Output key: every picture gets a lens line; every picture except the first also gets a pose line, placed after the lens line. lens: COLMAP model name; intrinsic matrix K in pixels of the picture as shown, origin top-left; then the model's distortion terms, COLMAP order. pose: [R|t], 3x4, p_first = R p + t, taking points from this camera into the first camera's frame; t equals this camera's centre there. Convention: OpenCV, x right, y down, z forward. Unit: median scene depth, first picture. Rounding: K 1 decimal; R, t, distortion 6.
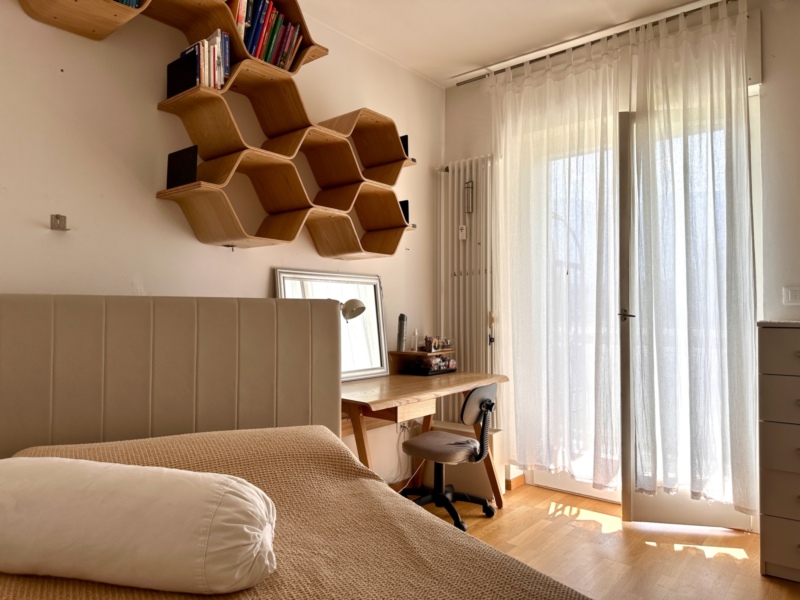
lens RADIAL K [[557.5, 0, 398.3], [0, 557.5, 295.9], [0, 0, 1]] dist [0.117348, -0.161786]
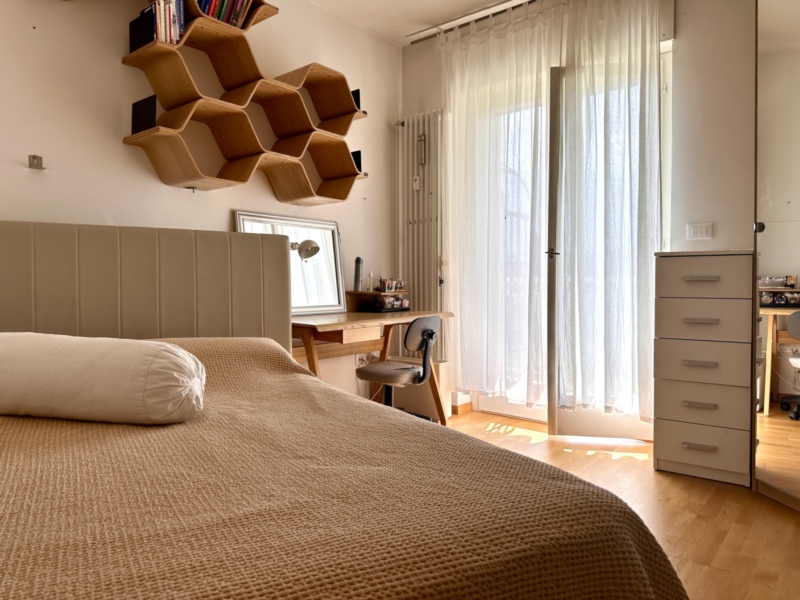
lens RADIAL K [[565.9, 0, 401.1], [0, 565.9, 299.0], [0, 0, 1]] dist [0.092767, -0.117124]
pose [[0.999990, -0.004460, -0.000646, 0.104502], [0.004487, 0.998762, 0.049536, 0.068589], [0.000424, -0.049538, 0.998772, -0.131743]]
